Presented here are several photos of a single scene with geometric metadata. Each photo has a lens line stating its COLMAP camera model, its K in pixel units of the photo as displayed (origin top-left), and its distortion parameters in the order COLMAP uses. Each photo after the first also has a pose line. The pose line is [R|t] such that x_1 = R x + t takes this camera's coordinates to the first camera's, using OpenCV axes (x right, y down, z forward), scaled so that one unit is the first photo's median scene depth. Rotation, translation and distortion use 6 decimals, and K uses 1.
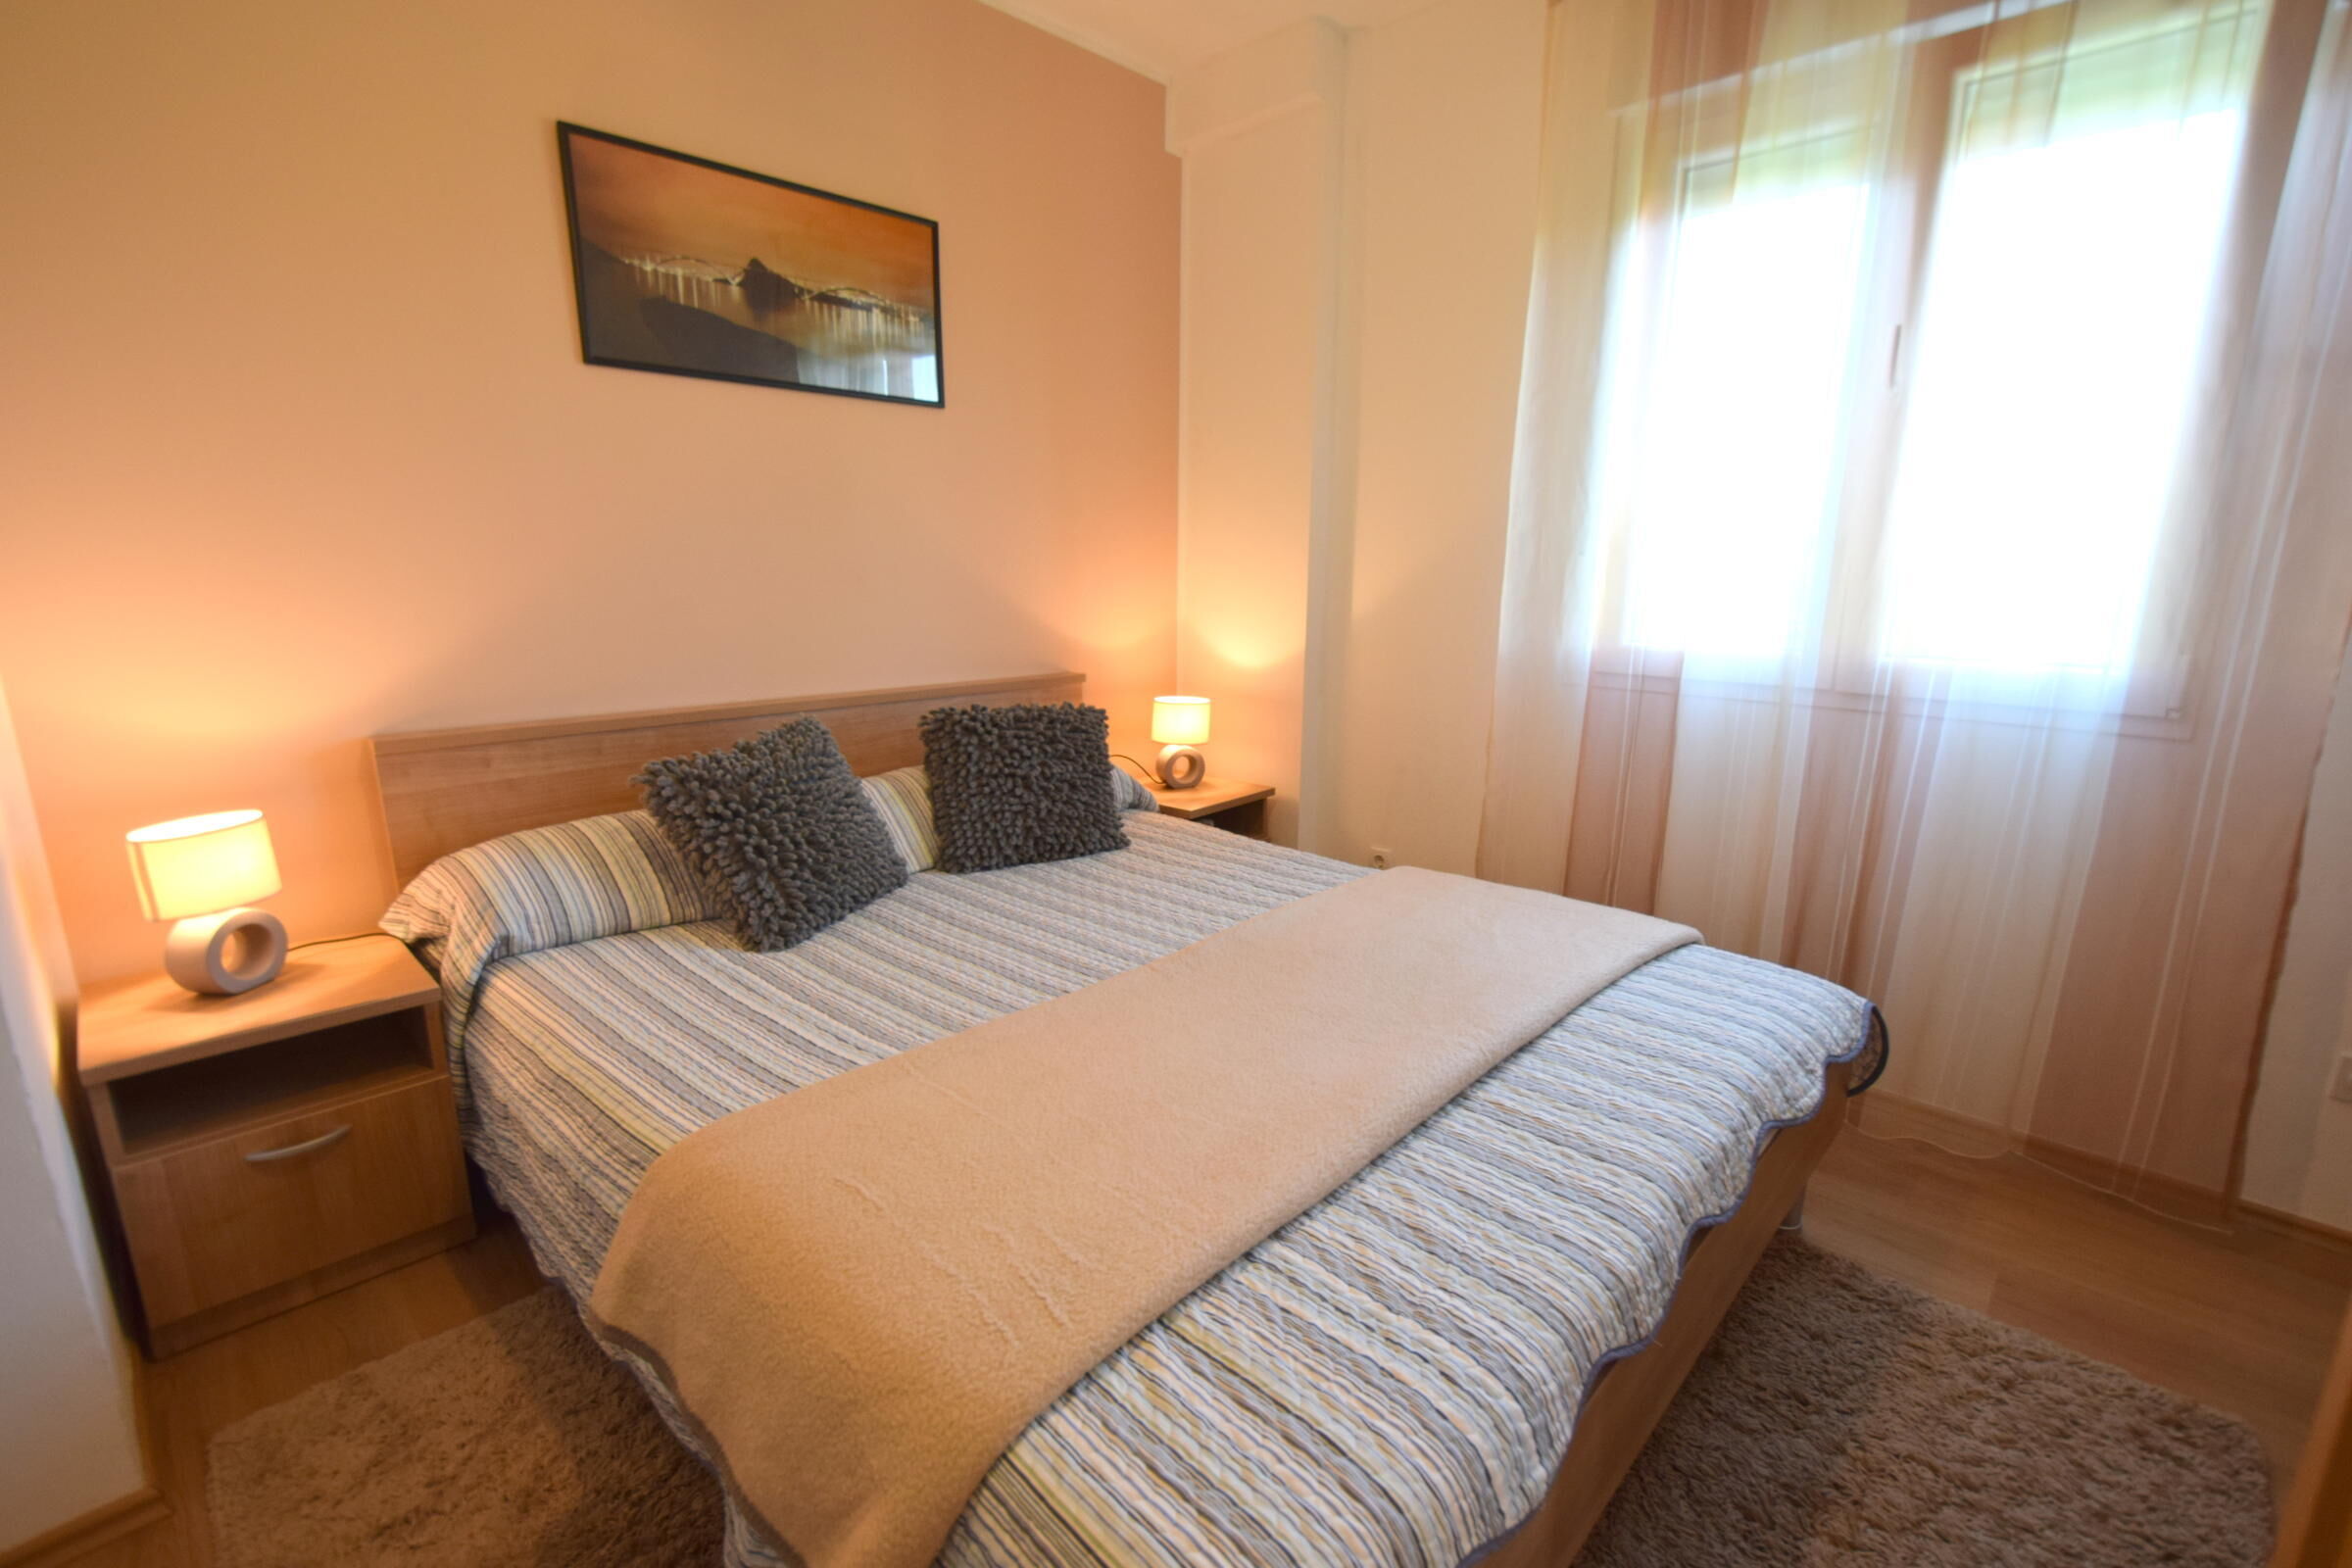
lens RADIAL K [[1025.2, 0, 1186.6], [0, 1025.2, 809.3], [0, 0, 1]] dist [0.003592, -0.006582]
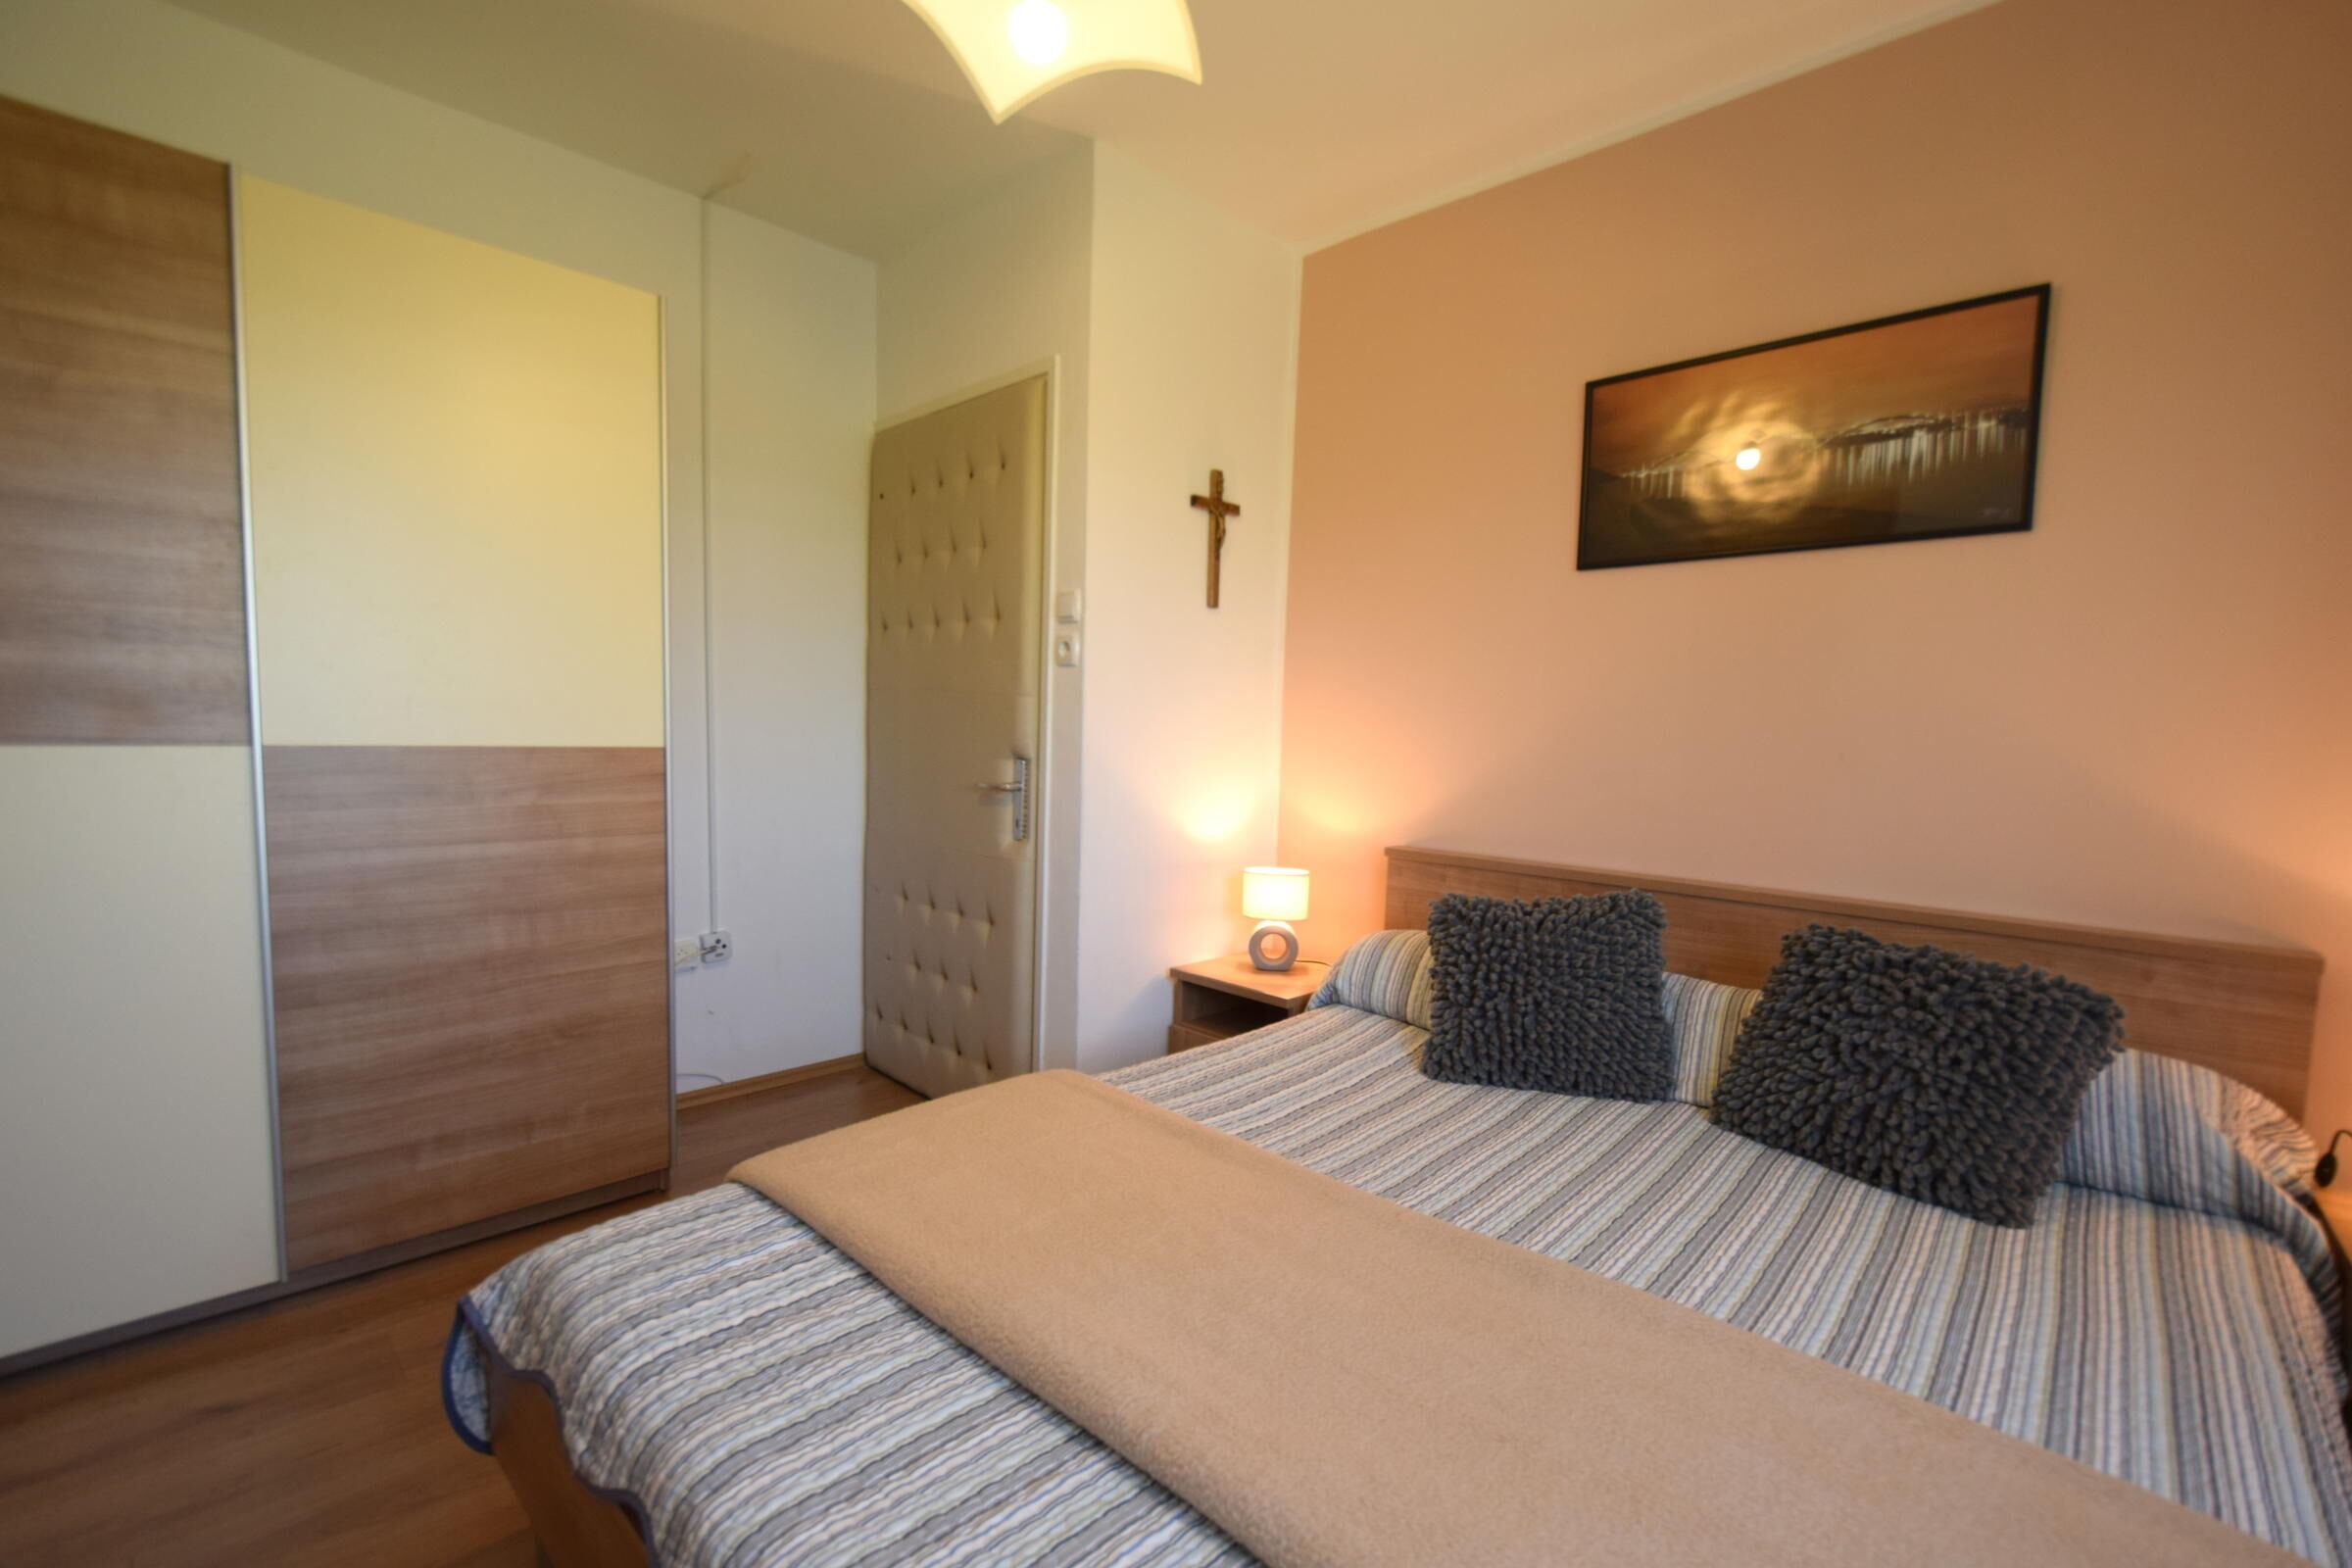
lens RADIAL K [[1025.2, 0, 1186.6], [0, 1025.2, 809.3], [0, 0, 1]] dist [0.003592, -0.006582]
pose [[-0.001578, 0.076482, -0.997070, 0.599554], [-0.255934, 0.963832, 0.074337, -0.137496], [0.966693, 0.255301, 0.018054, 0.594957]]
